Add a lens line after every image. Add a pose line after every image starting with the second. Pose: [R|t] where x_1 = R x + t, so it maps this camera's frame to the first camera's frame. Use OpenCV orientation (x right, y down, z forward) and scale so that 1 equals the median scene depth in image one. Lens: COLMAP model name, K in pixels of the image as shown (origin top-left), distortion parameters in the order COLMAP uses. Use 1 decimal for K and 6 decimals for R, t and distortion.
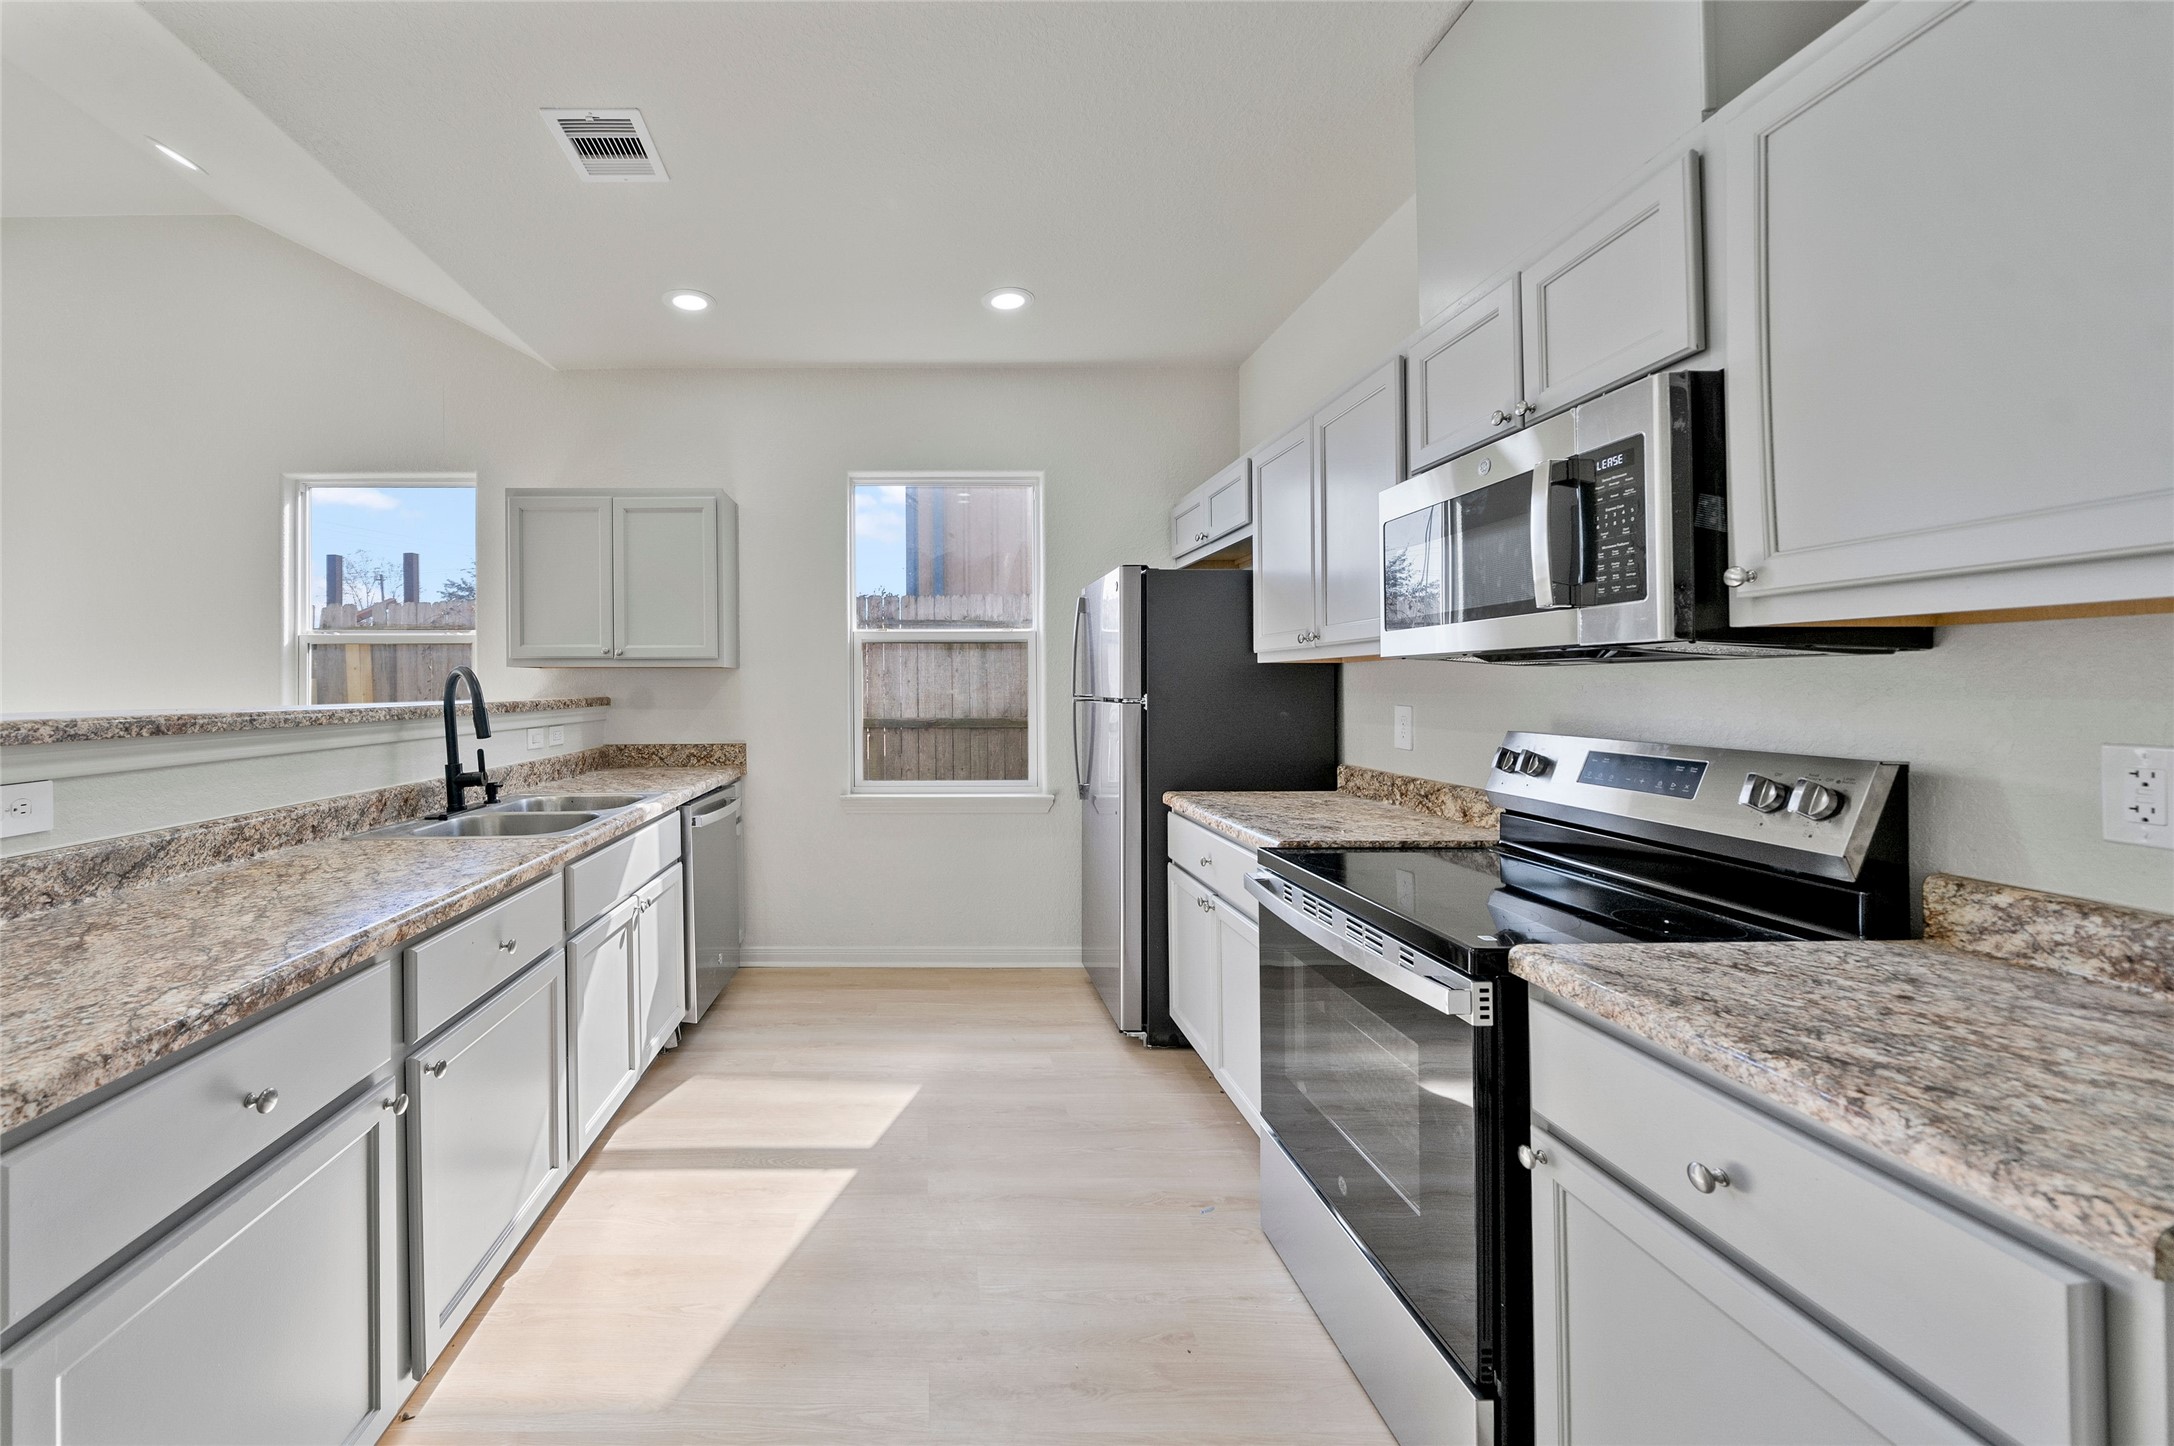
lens RADIAL K [[792.7, 0, 1049.8], [0, 792.7, 674.0], [0, 0, 1]] dist [-0.006378, 0.000168]
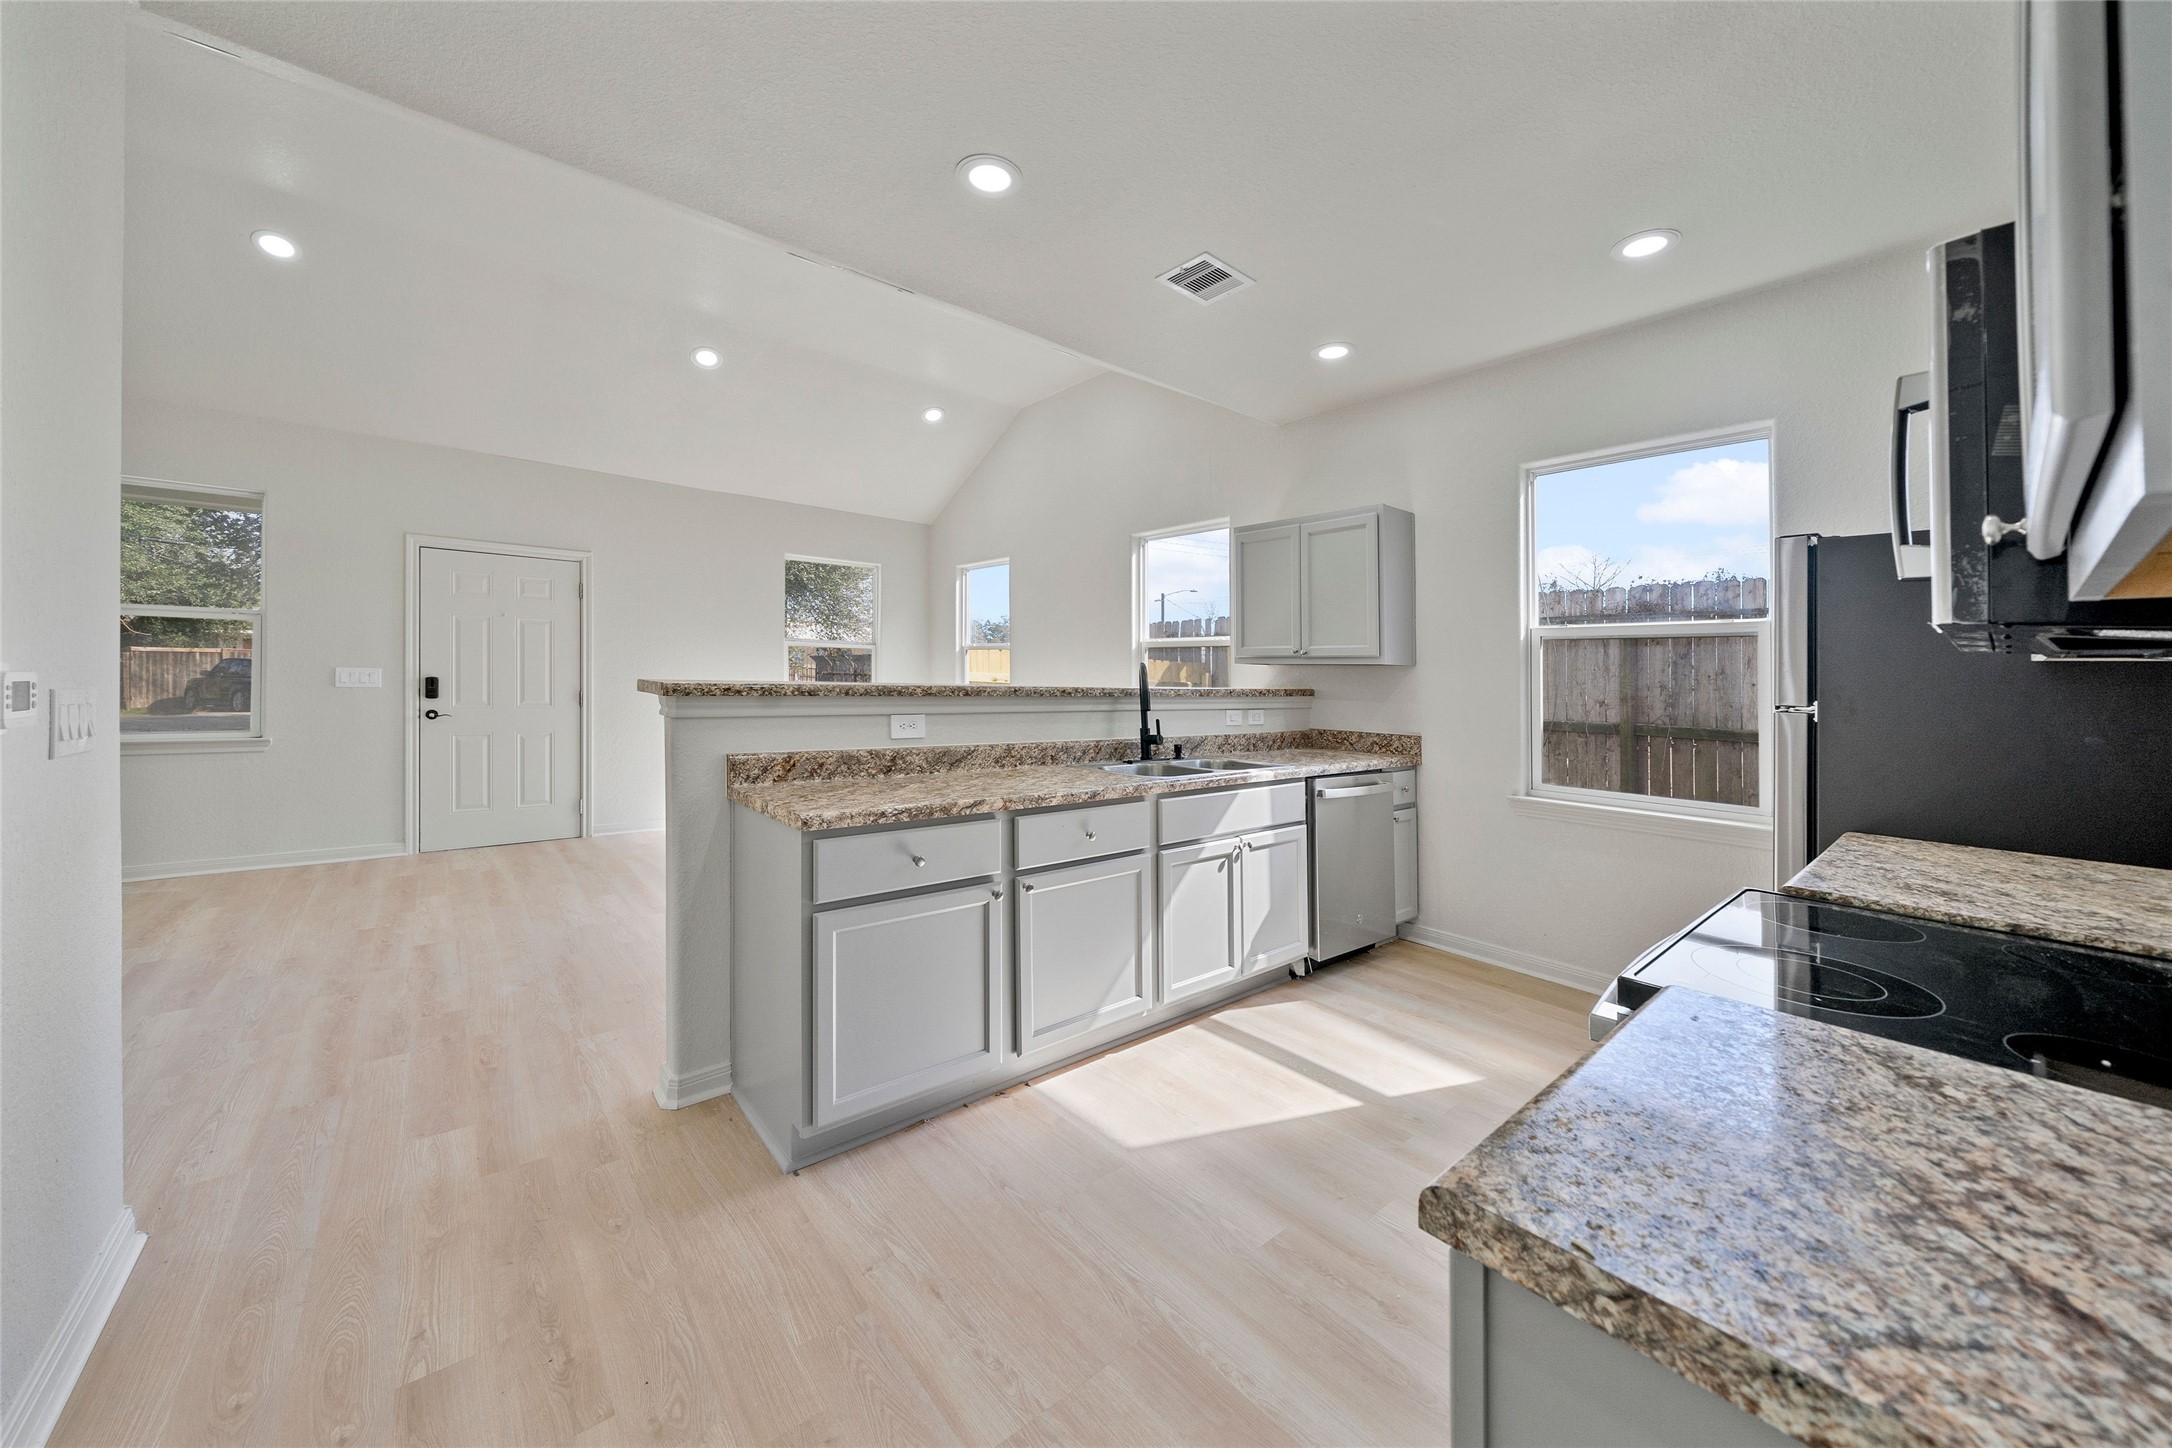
lens RADIAL K [[792.0, 0, 1138.5], [0, 792.0, 683.8], [0, 0, 1]] dist [-0.006378, 0.000168]
pose [[0.668974, 0.022366, -0.742949, 0.340680], [-0.012117, 0.999743, 0.019186, 0.002339], [0.743187, -0.003833, 0.669073, -0.001571]]
